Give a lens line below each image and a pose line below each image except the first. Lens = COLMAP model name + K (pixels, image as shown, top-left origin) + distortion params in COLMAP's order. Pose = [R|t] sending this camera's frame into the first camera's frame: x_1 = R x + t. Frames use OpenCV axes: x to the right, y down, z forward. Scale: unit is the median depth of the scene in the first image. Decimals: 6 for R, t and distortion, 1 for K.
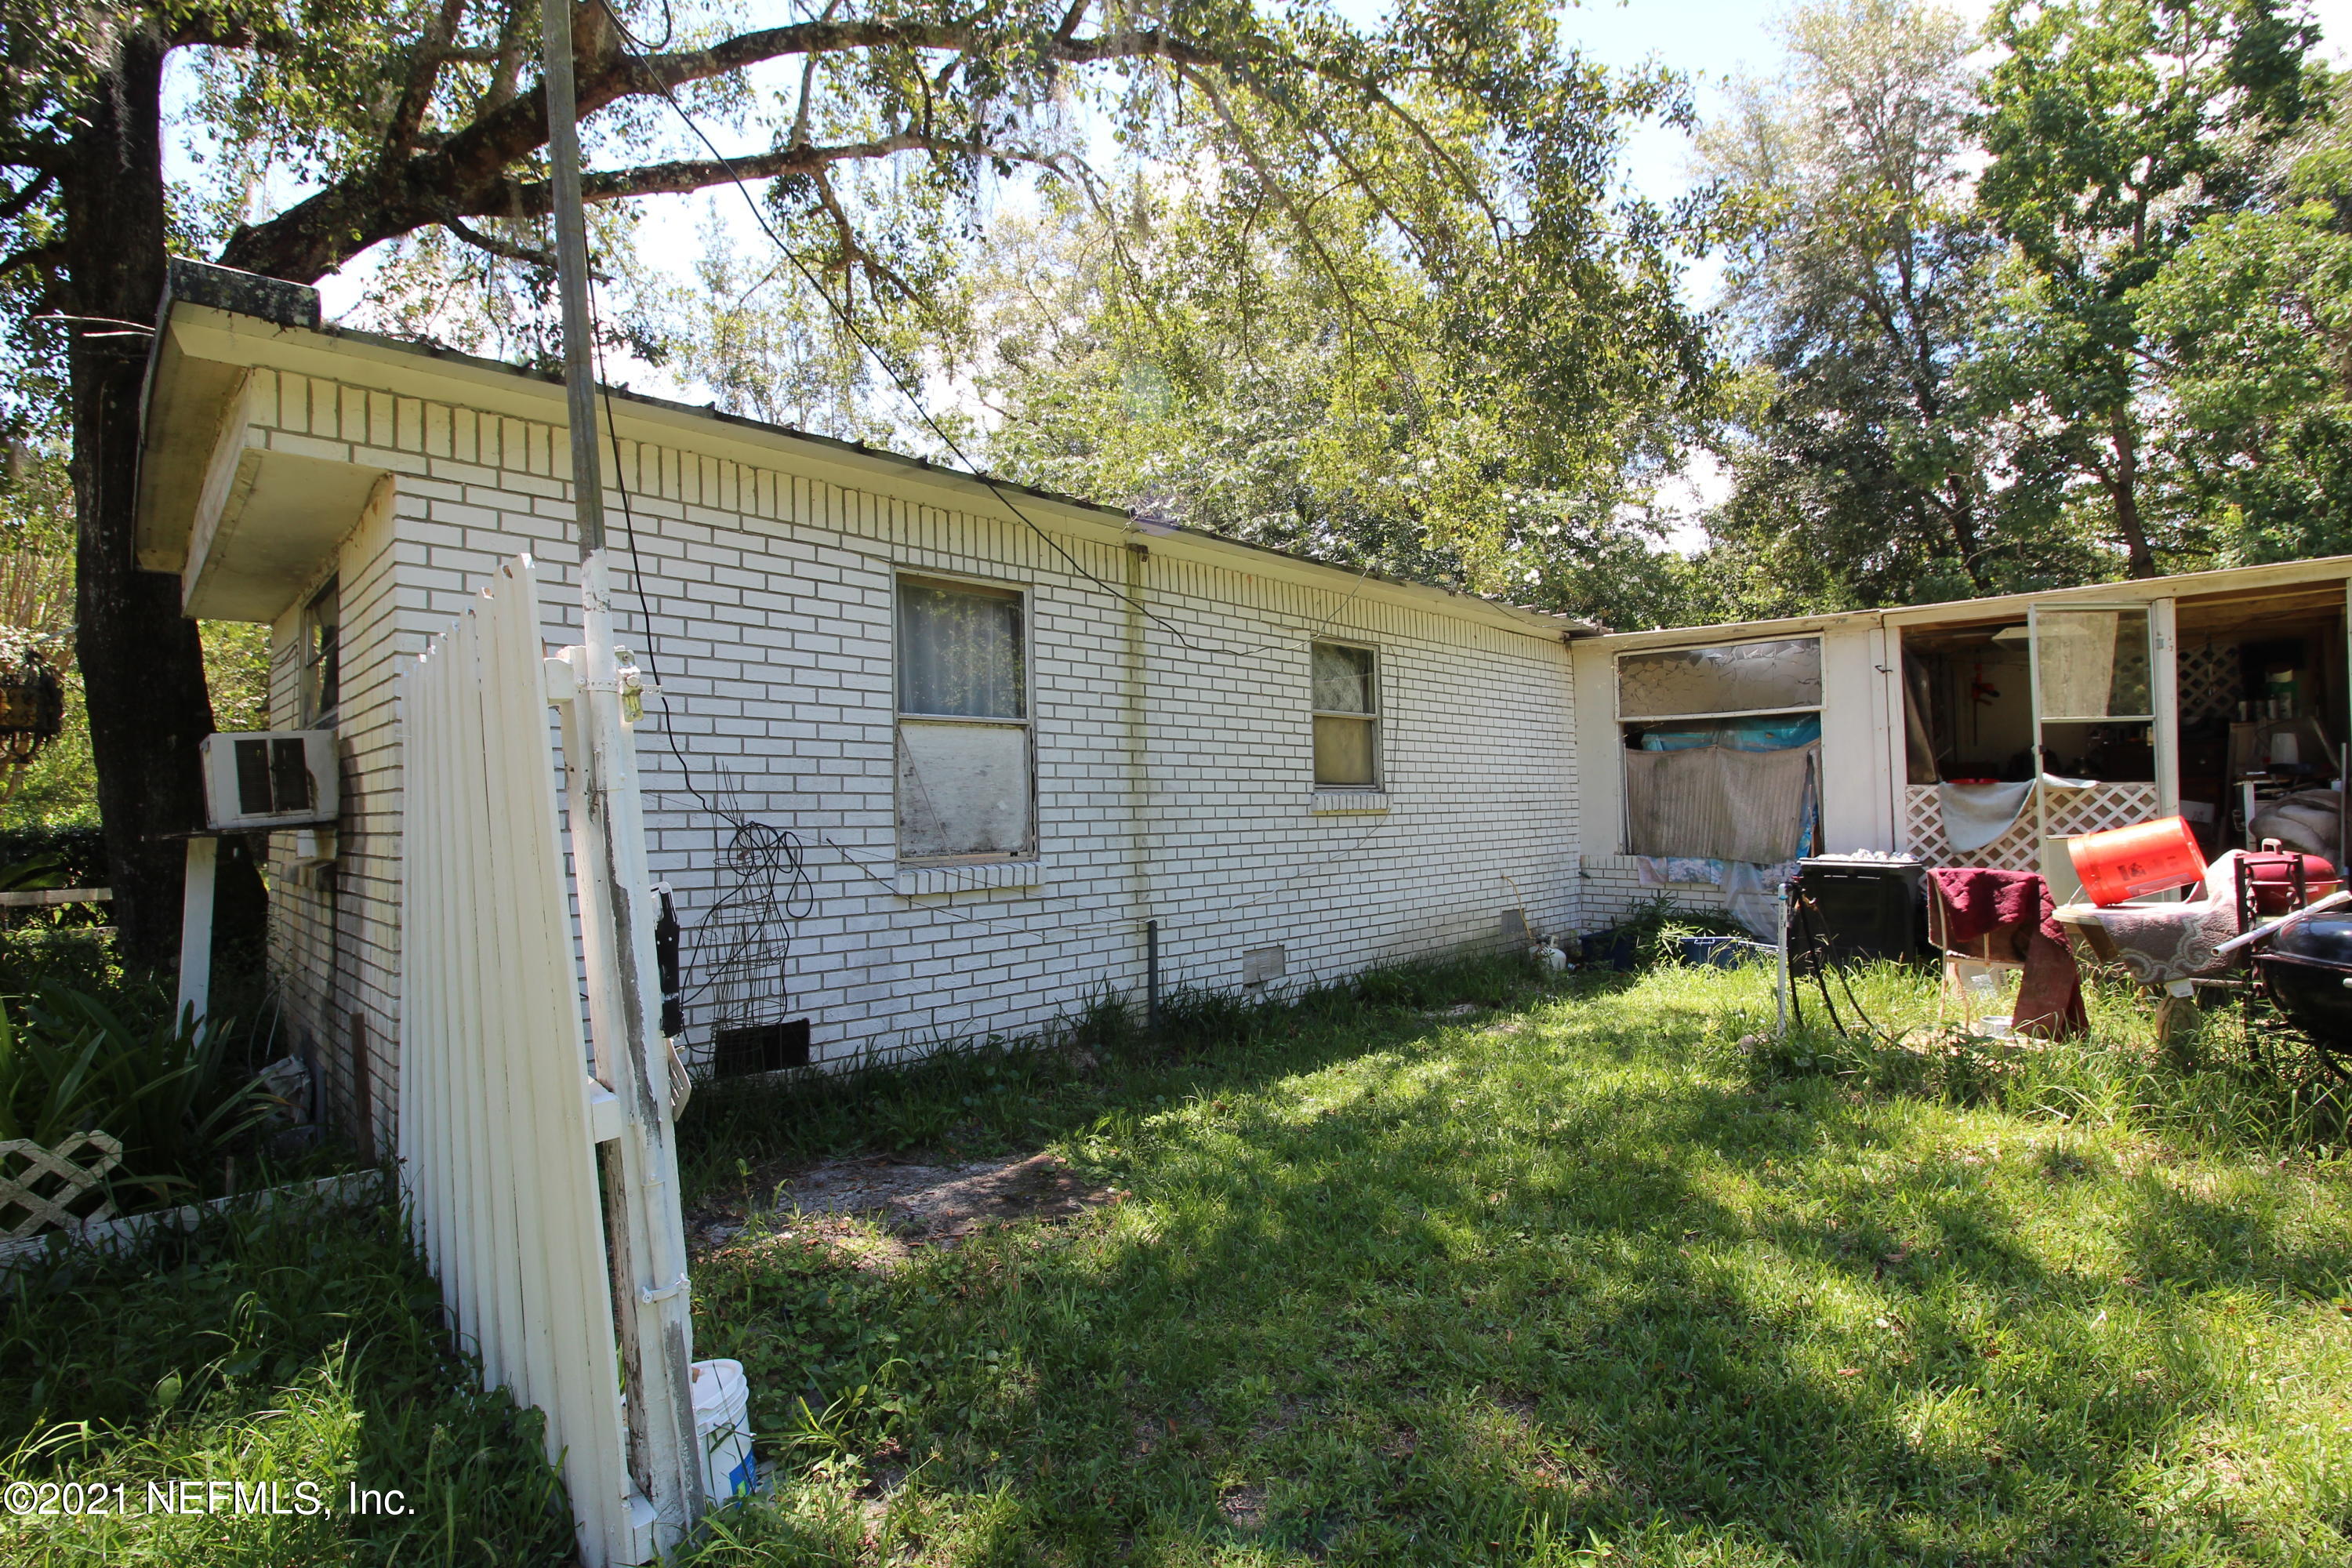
lens RADIAL K [[1105.4, 0, 1184.0], [0, 1105.4, 783.8], [0, 0, 1]] dist [-0.000352, 0.000101]
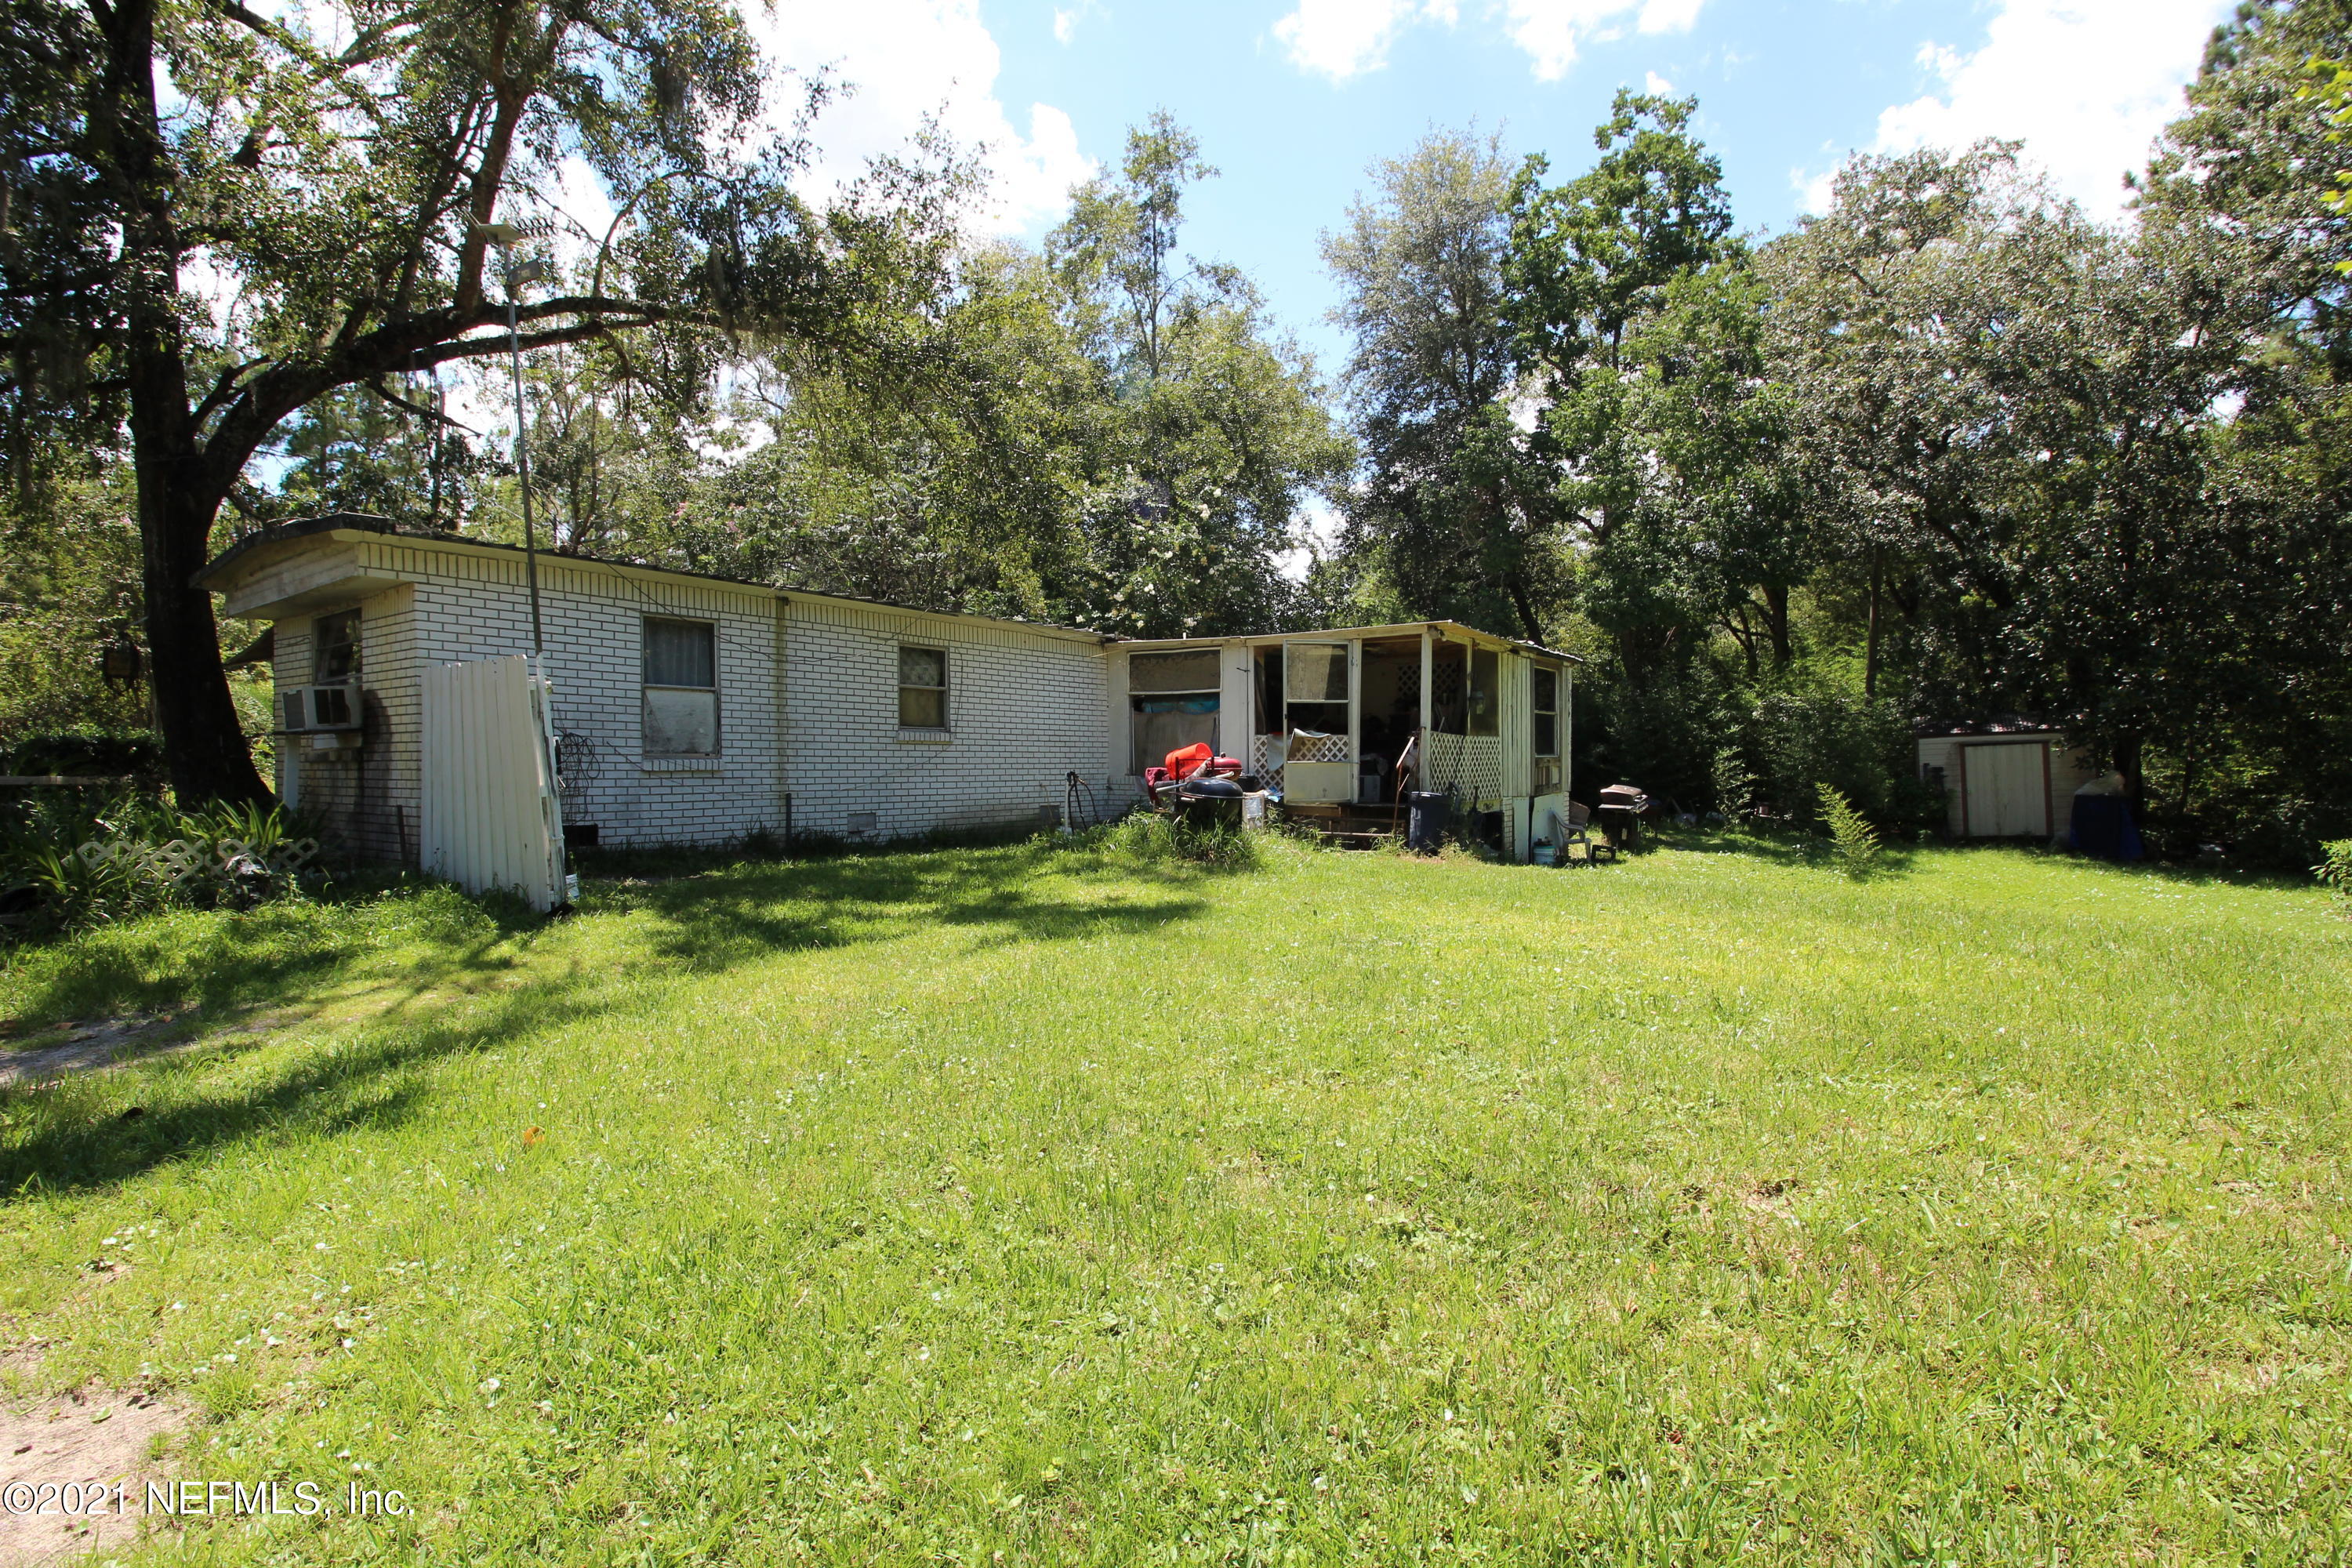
lens RADIAL K [[1105.4, 0, 1184.0], [0, 1105.4, 783.8], [0, 0, 1]] dist [-0.000352, 0.000101]
pose [[0.987509, 0.014798, 0.156866, 0.308542], [-0.020941, 0.999074, 0.037581, 0.017839], [-0.156165, -0.040397, 0.986905, -0.892780]]
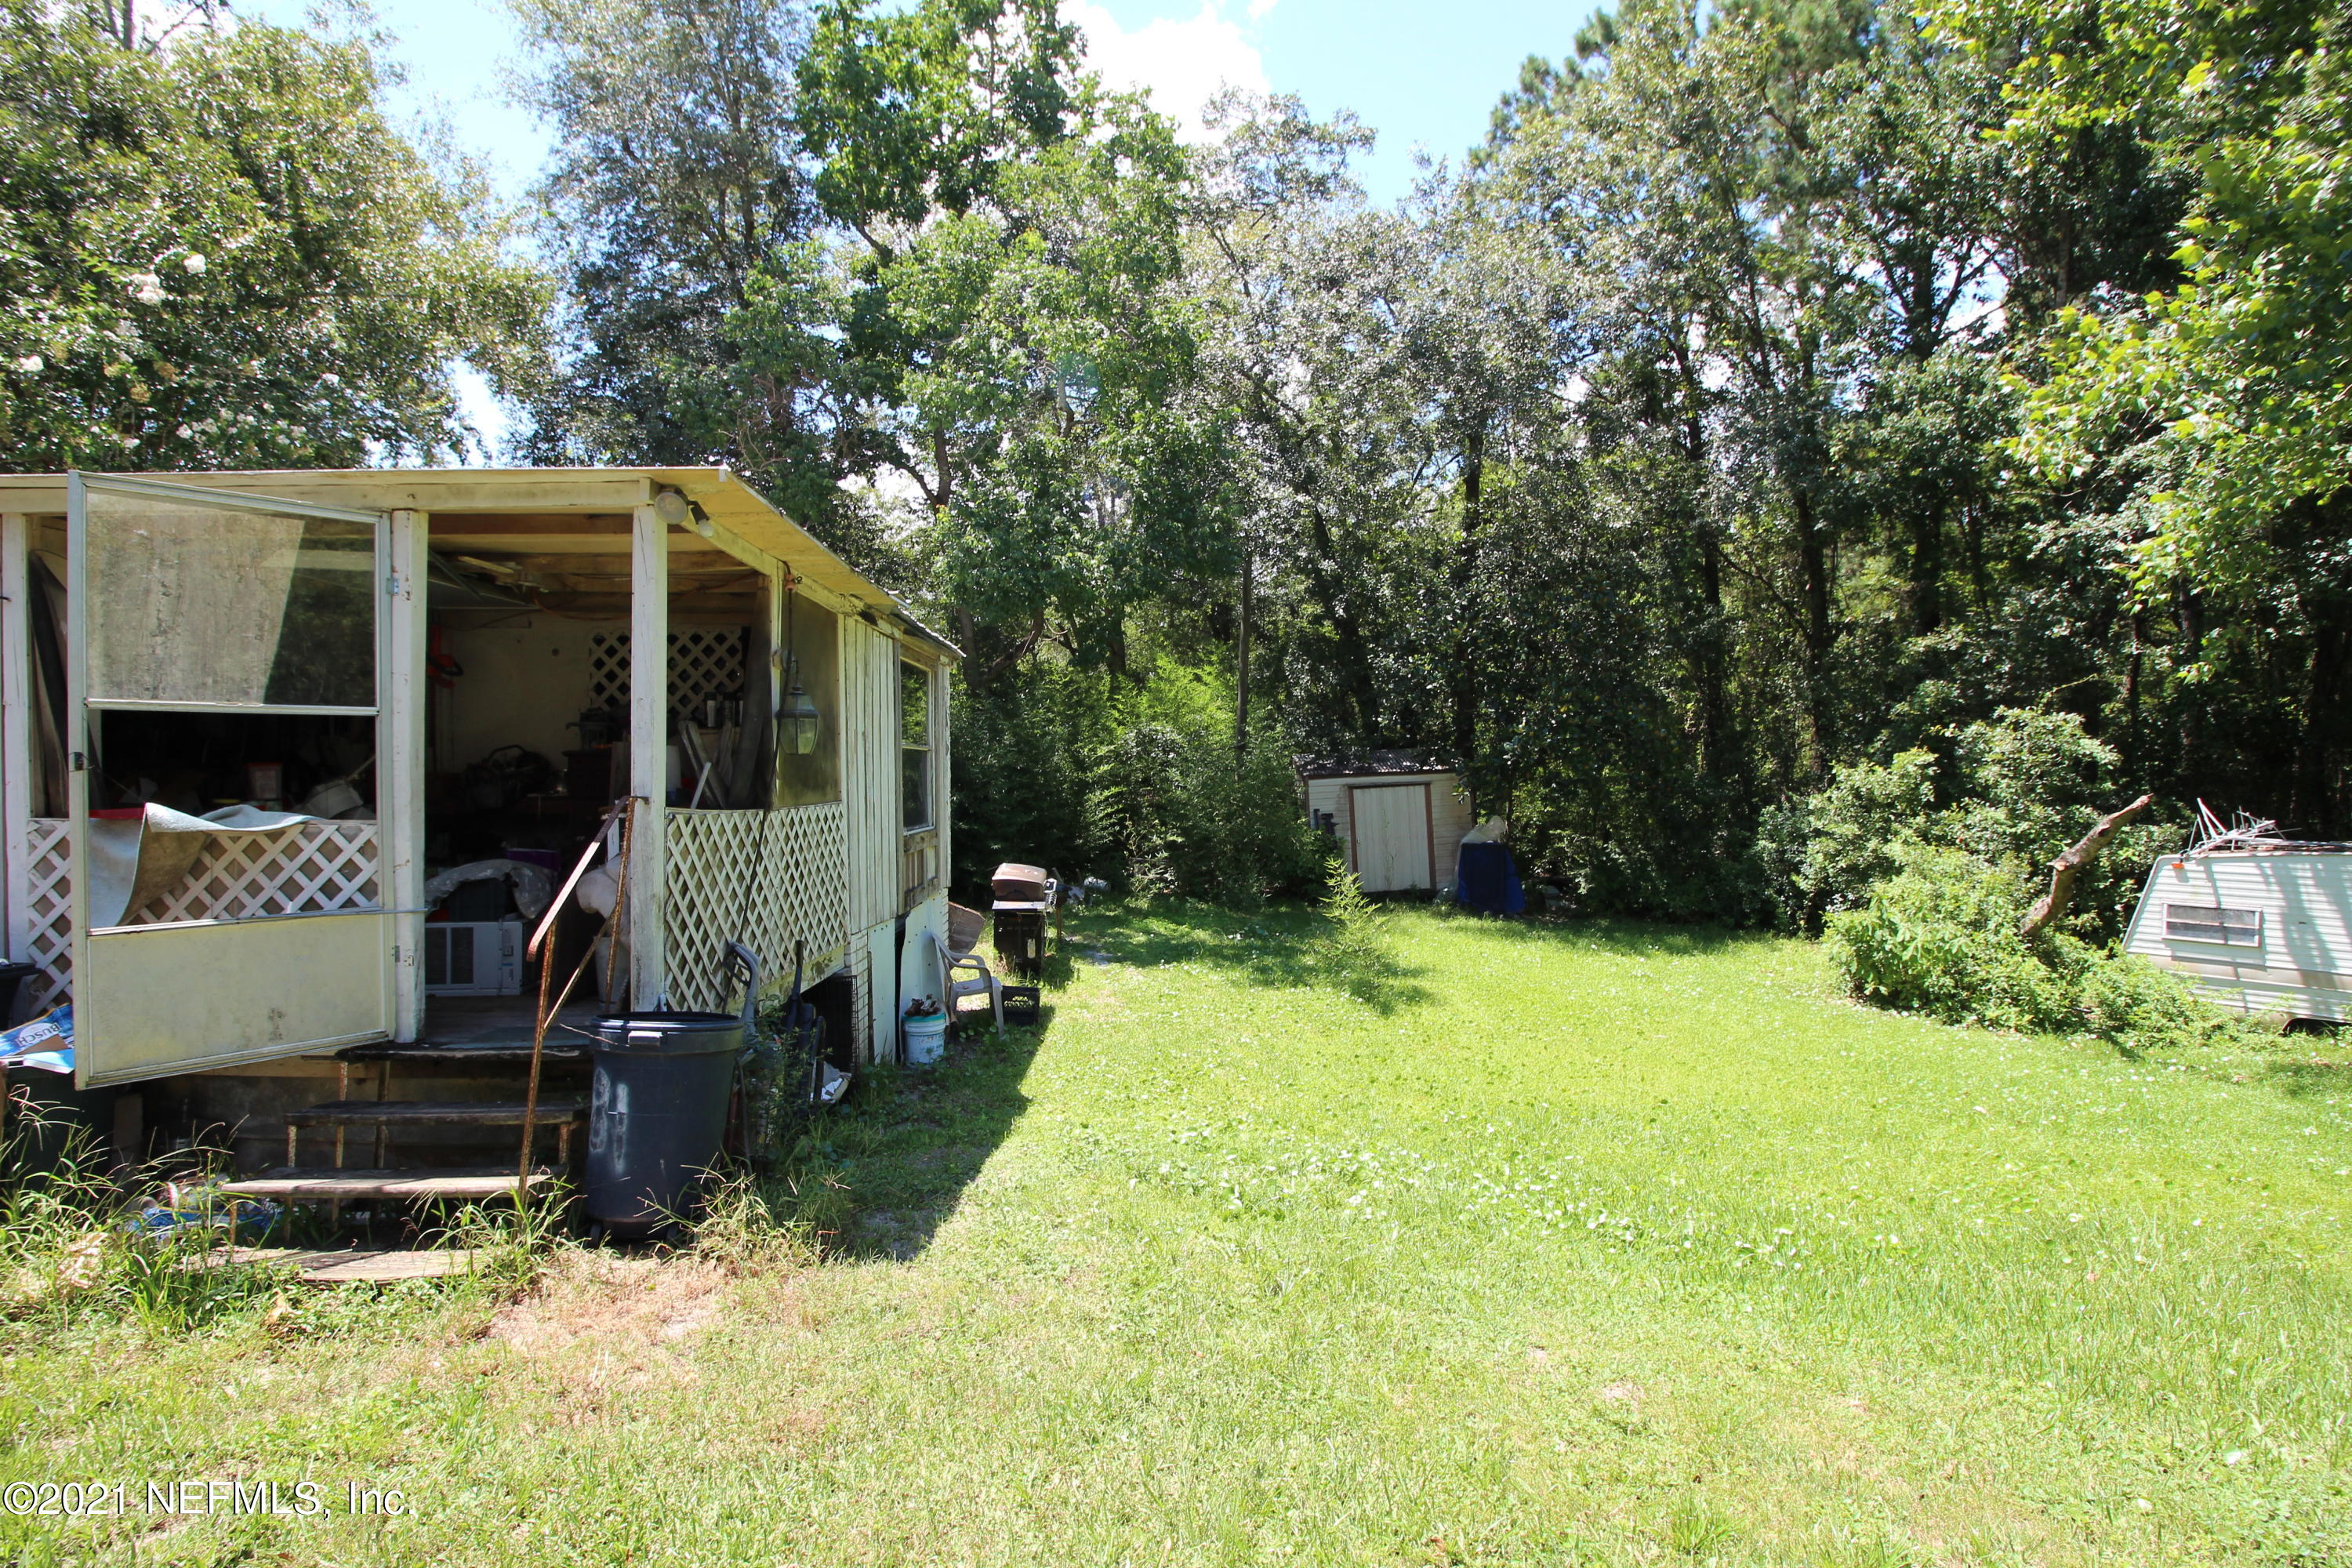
lens RADIAL K [[1077.3, 0, 1189.7], [0, 1077.3, 771.6], [0, 0, 1]] dist [-0.001977, -0.011399]
pose [[0.691893, 0.017884, 0.721778, 0.795143], [-0.019698, 0.999789, -0.005890, -0.034204], [-0.721731, -0.010143, 0.692099, 0.298669]]
